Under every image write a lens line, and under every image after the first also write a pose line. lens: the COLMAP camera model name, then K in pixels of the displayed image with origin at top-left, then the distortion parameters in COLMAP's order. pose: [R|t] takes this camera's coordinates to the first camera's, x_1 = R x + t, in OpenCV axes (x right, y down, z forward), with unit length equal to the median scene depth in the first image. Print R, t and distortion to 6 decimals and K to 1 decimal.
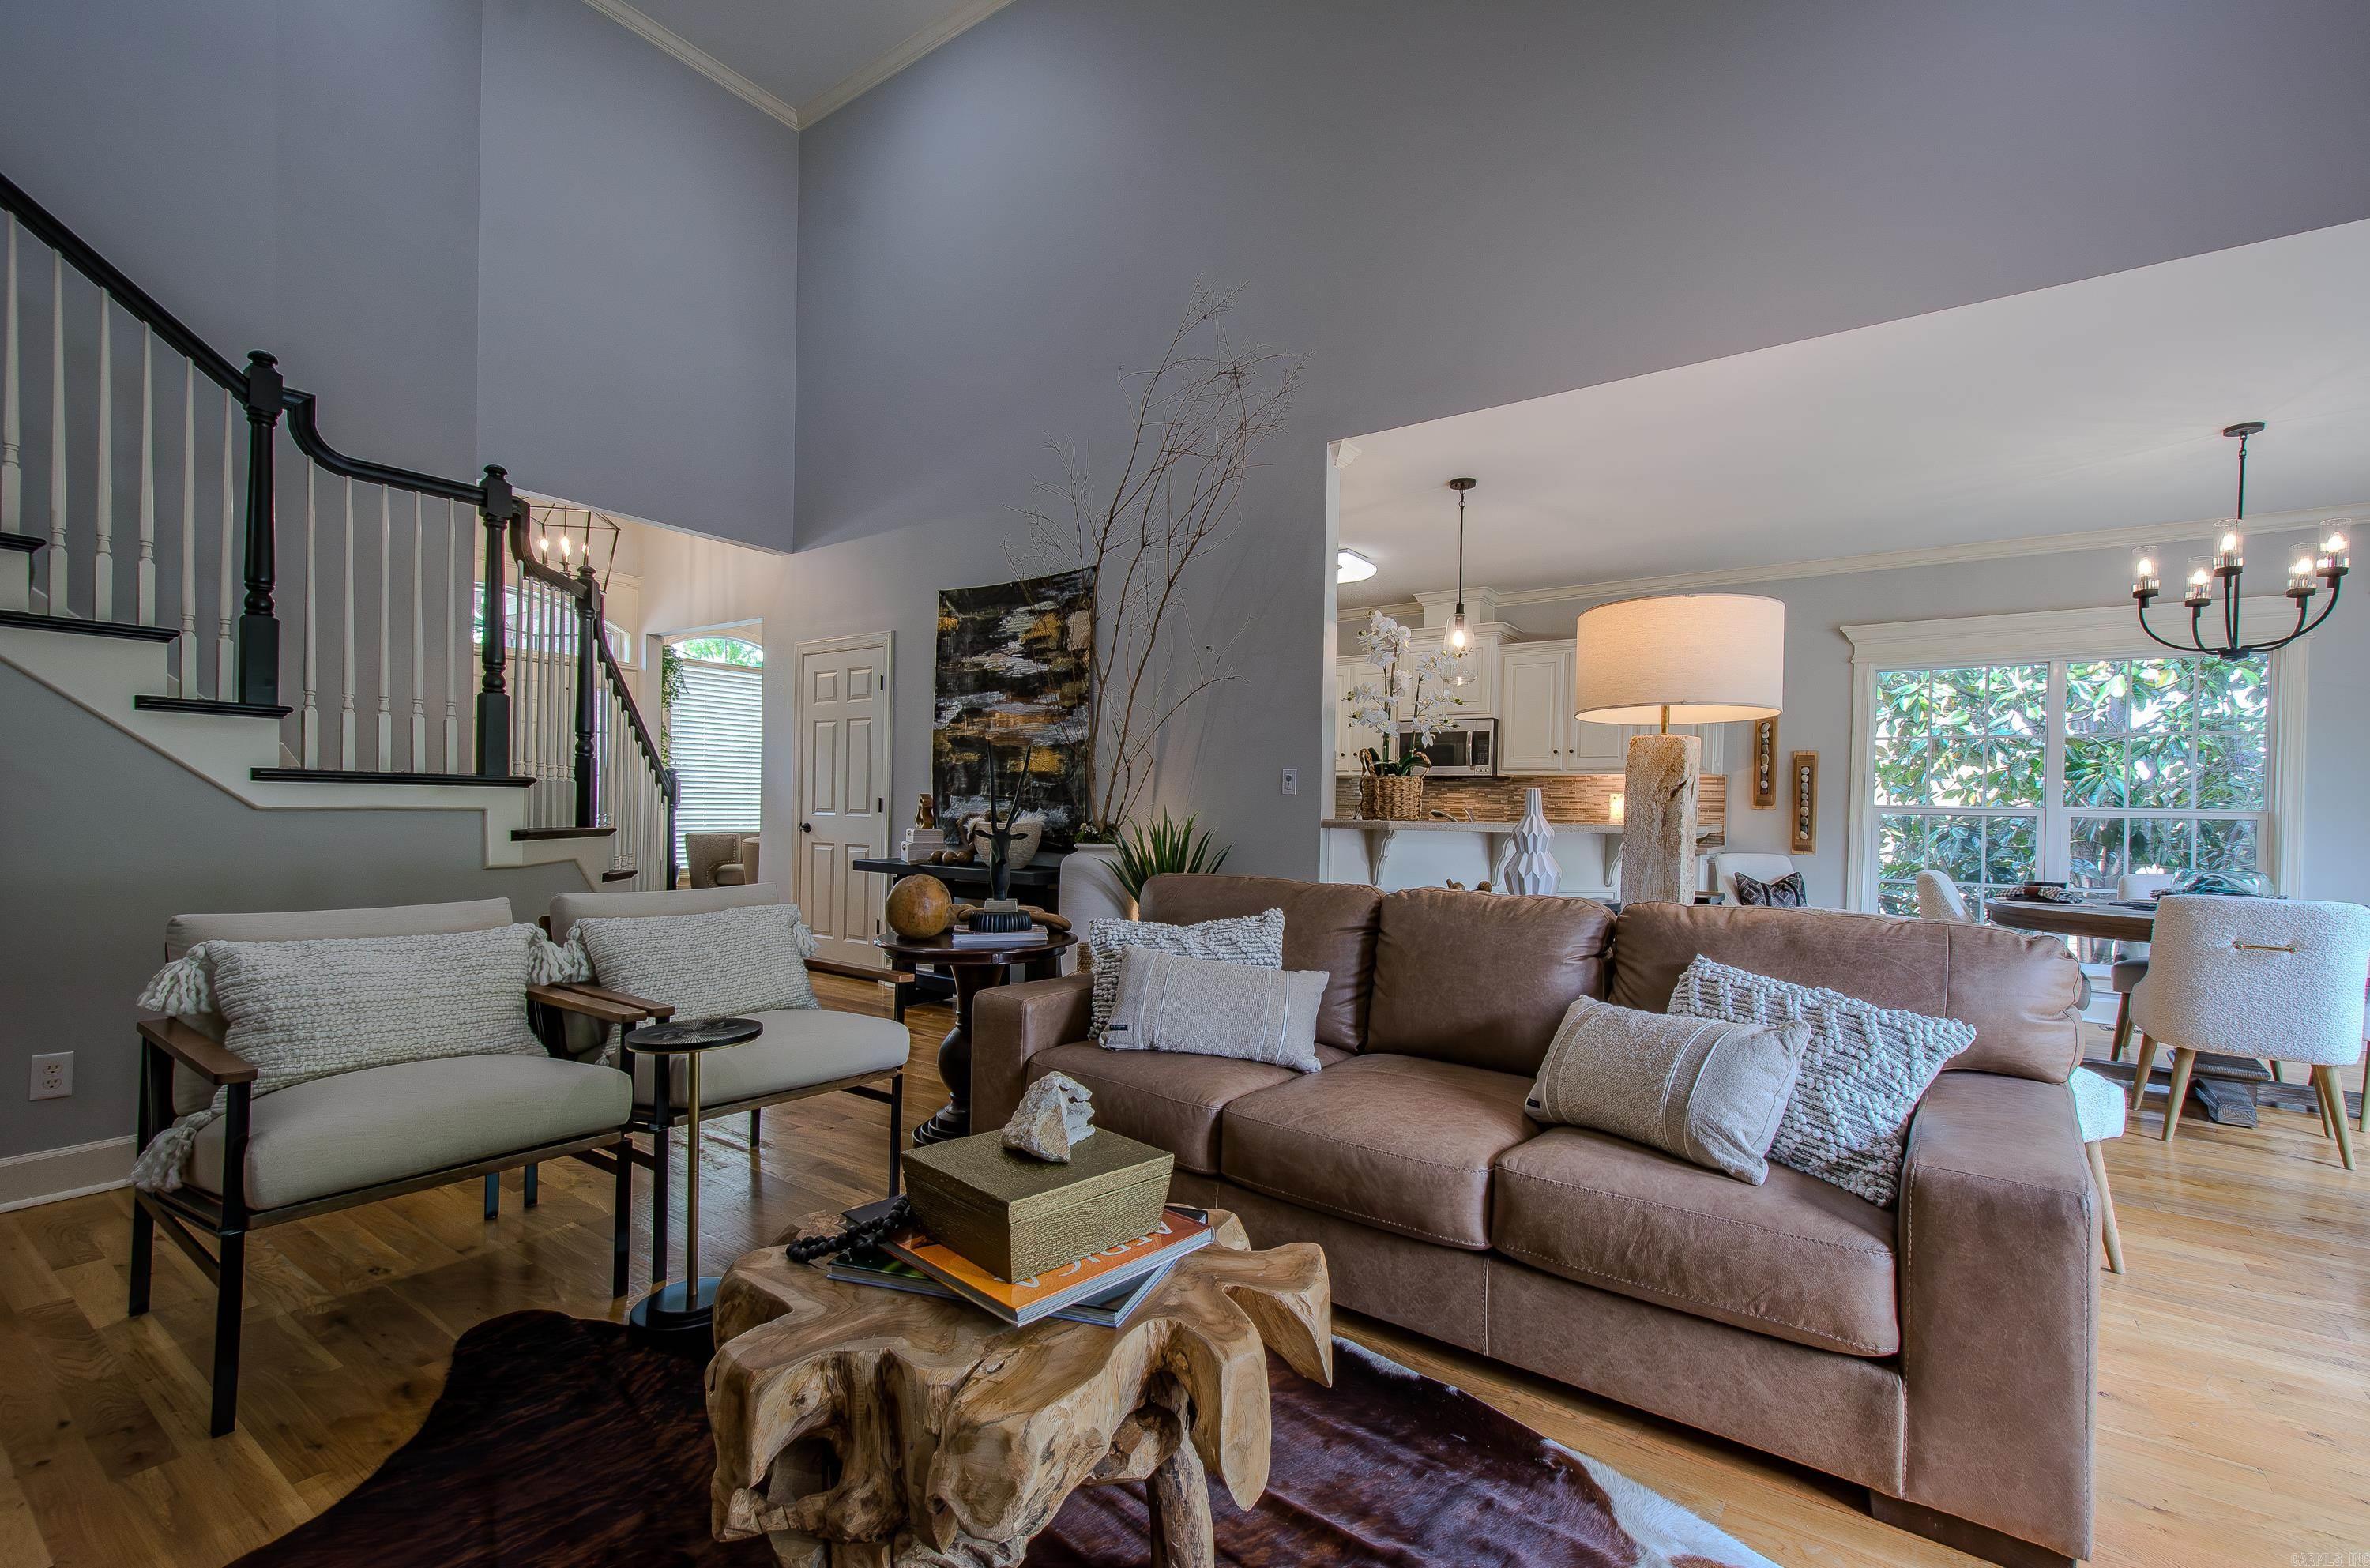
lens RADIAL K [[1038.0, 0, 1194.7], [0, 1038.0, 819.1], [0, 0, 1]] dist [-0.001037, -0.000846]
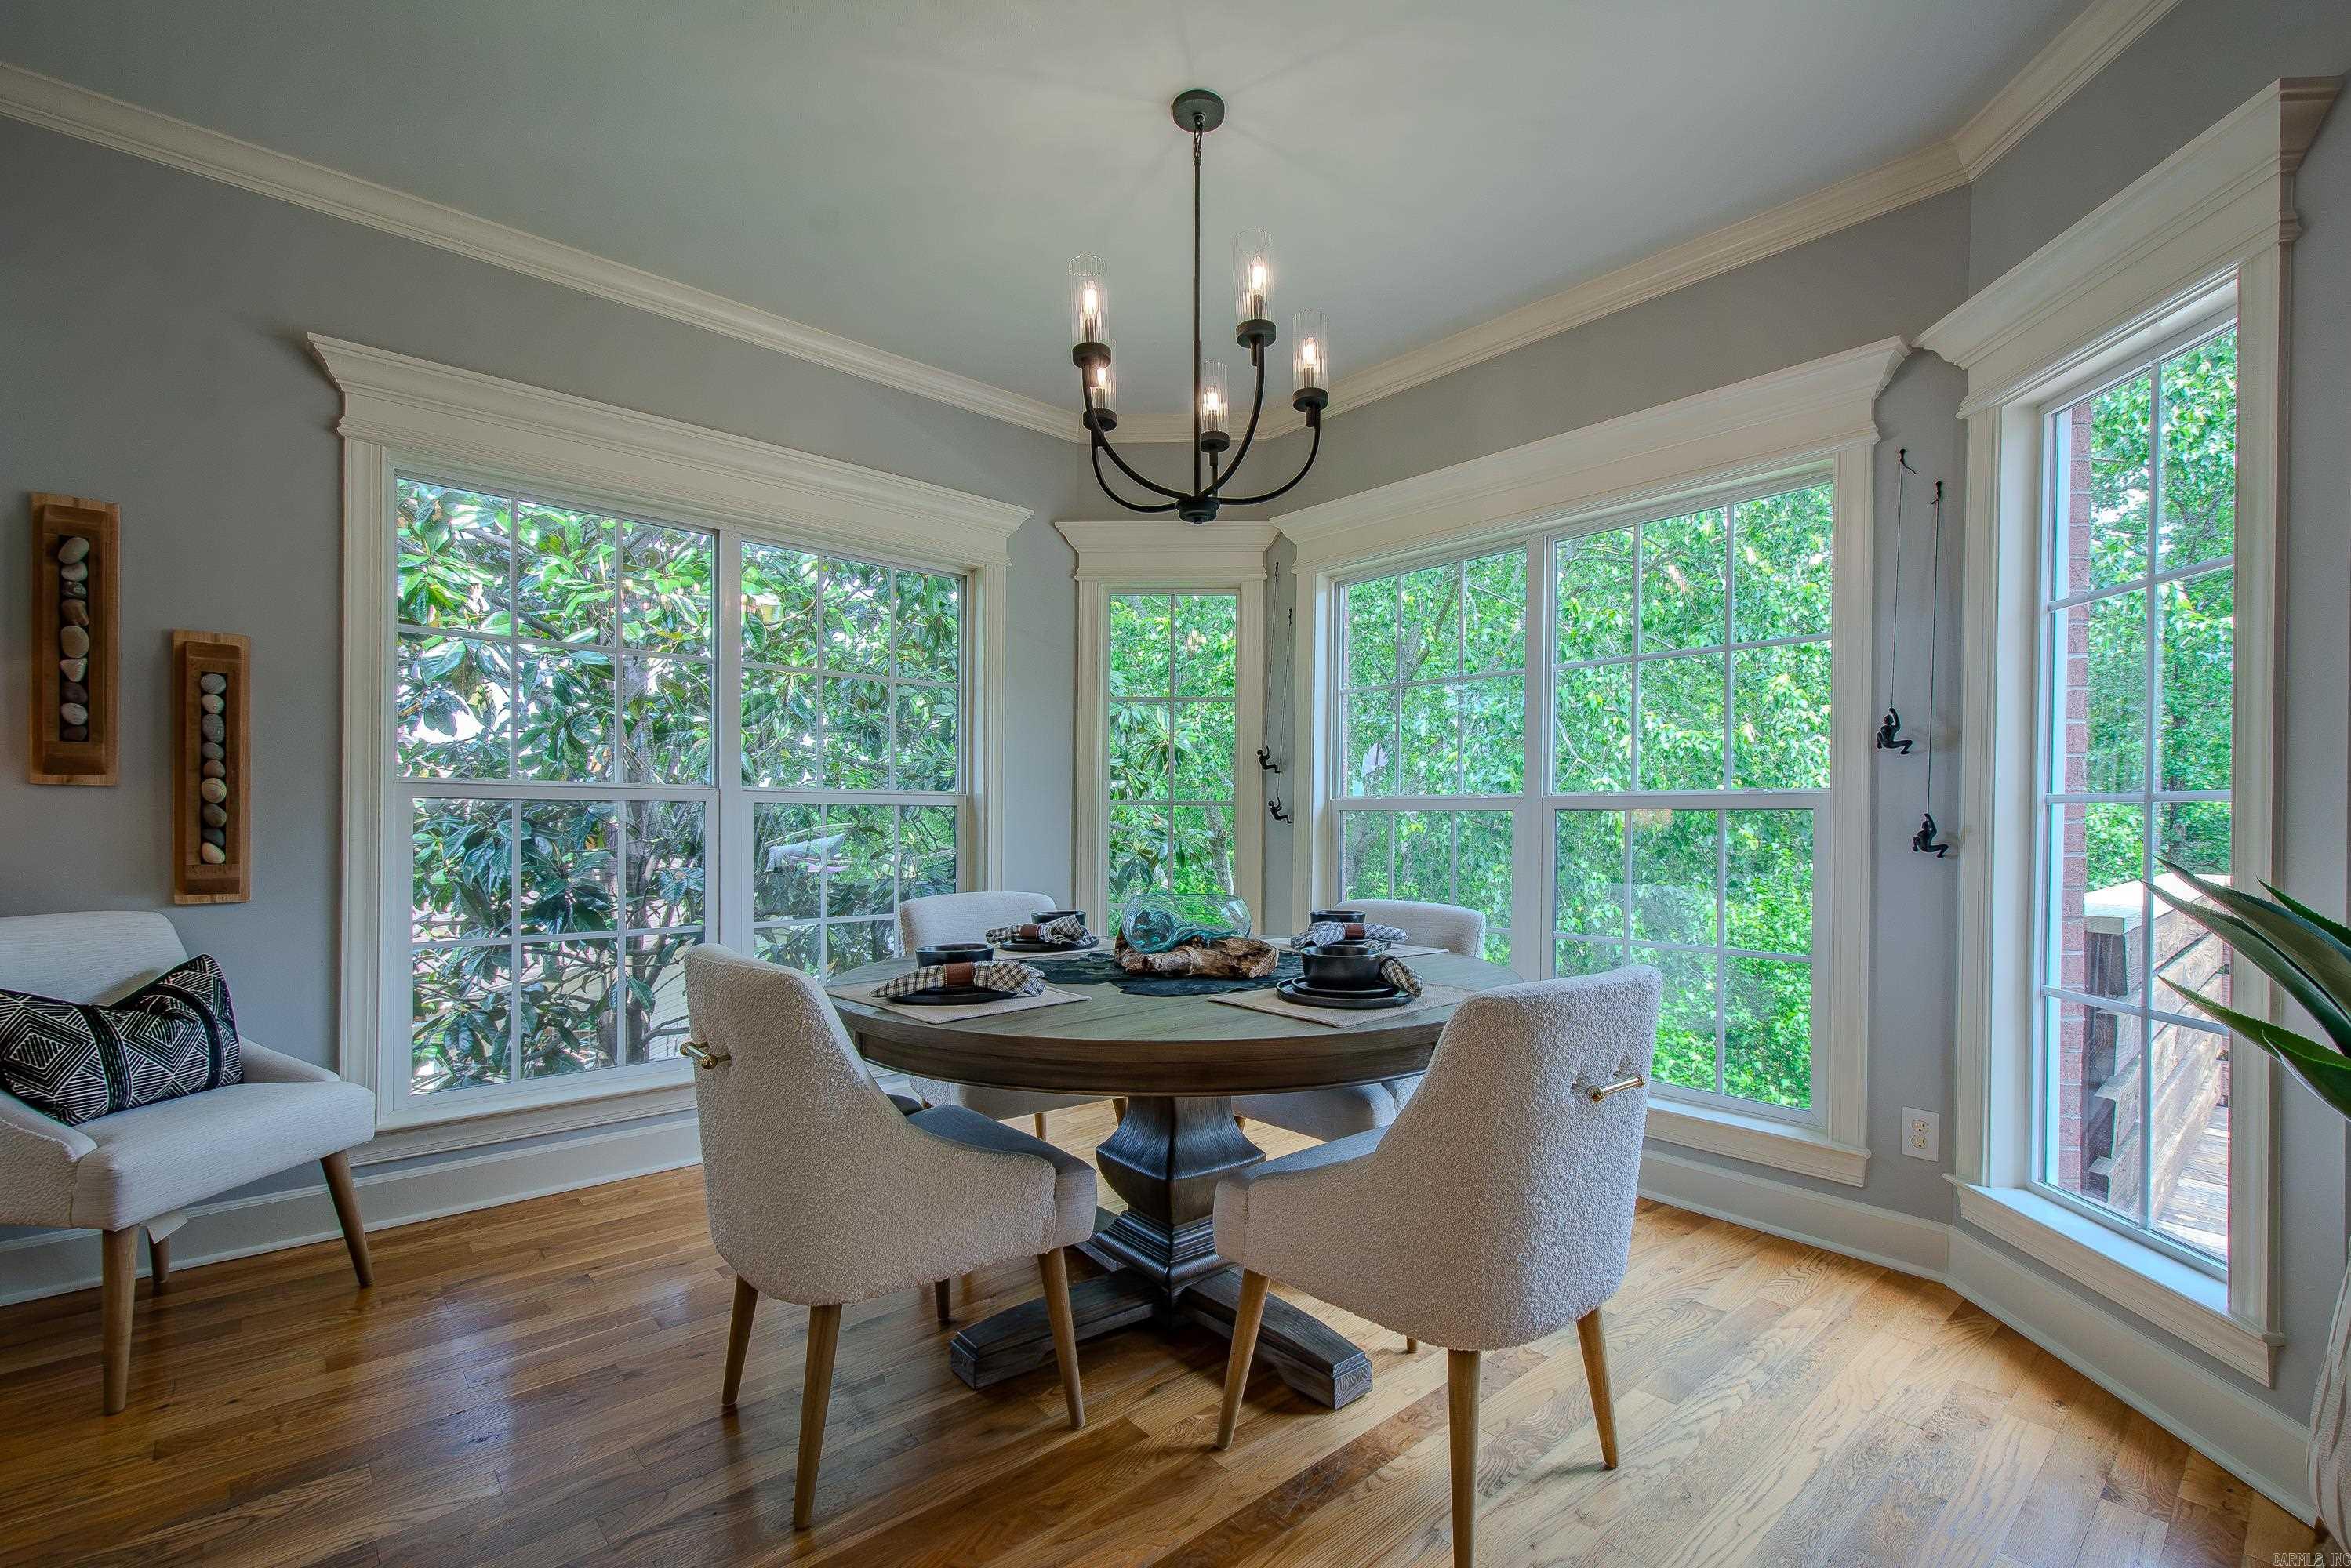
lens RADIAL K [[1029.8, 0, 1213.7], [0, 1029.8, 824.9], [0, 0, 1]] dist [0.020264, -0.010842]
pose [[0.211486, -0.024674, 0.977069, 0.295968], [0.007322, 0.999693, 0.023661, -0.001274], [-0.977354, 0.002150, 0.211602, 0.567918]]
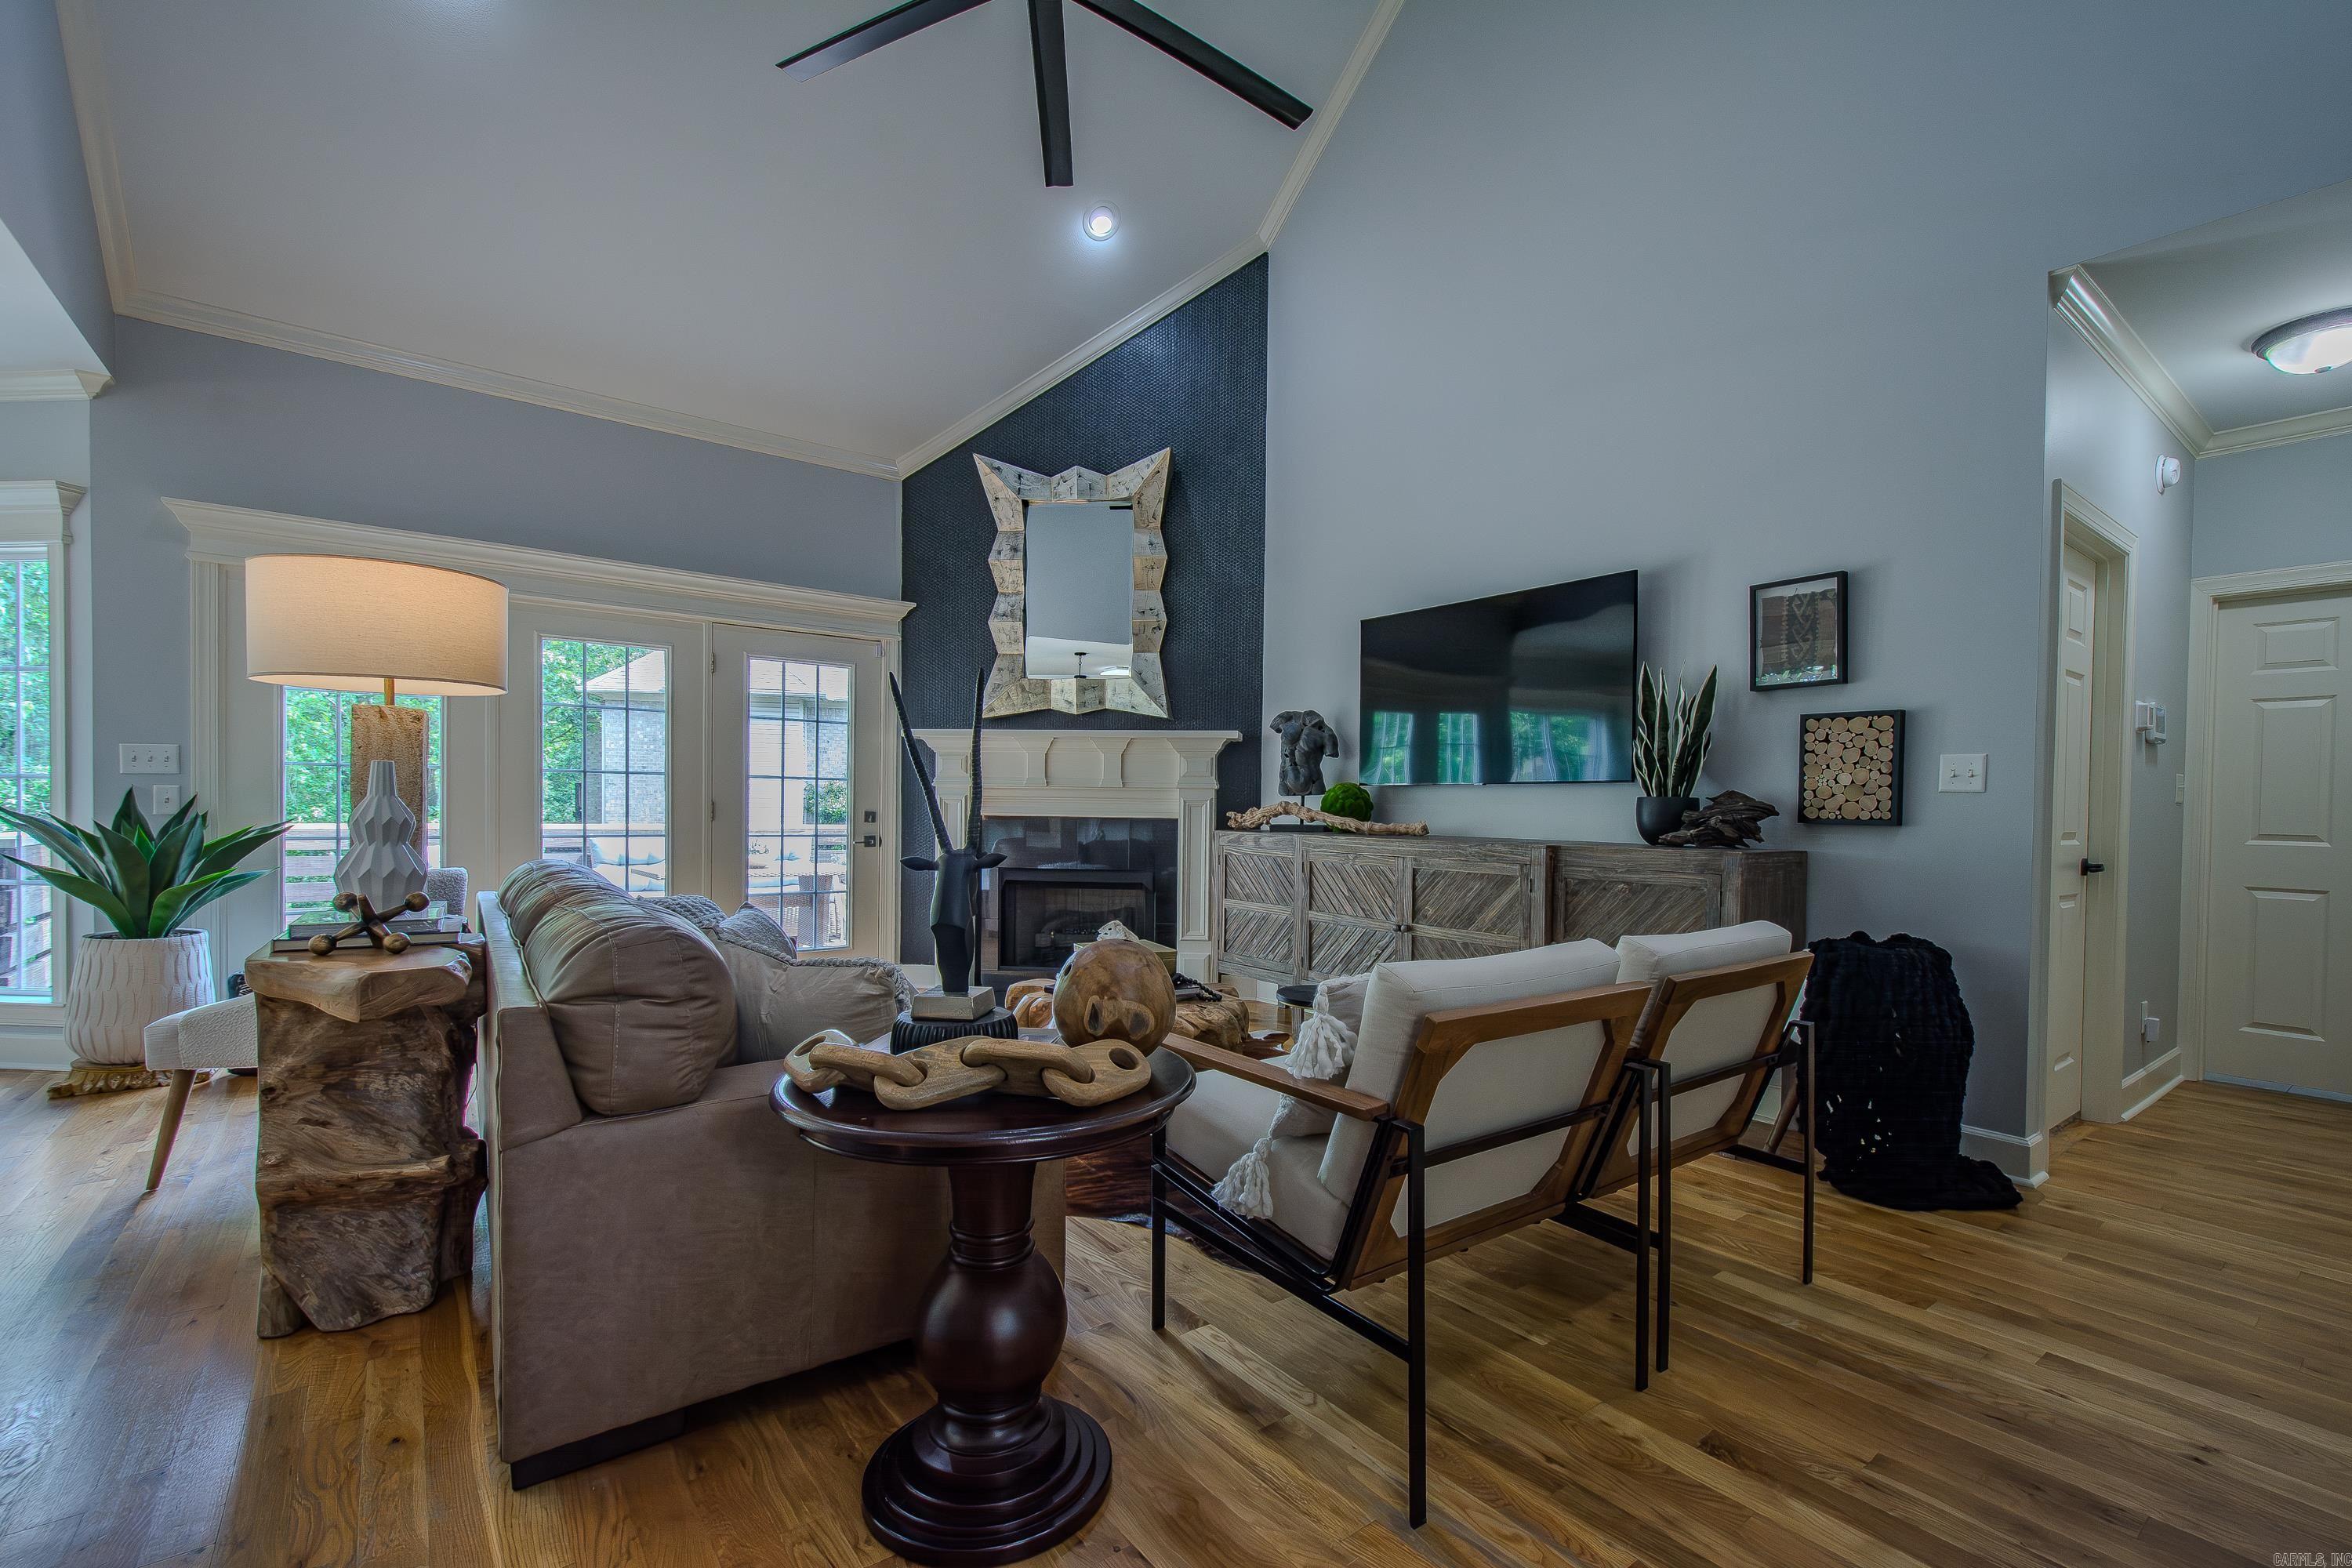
lens RADIAL K [[1030.3, 0, 1214.3], [0, 1030.3, 824.9], [0, 0, 1]] dist [0.020264, -0.010842]
pose [[-0.961638, -0.032364, 0.272407, -0.230881], [-0.023487, 0.999083, 0.035788, -0.010944], [-0.273316, 0.028017, -0.961516, 0.775818]]
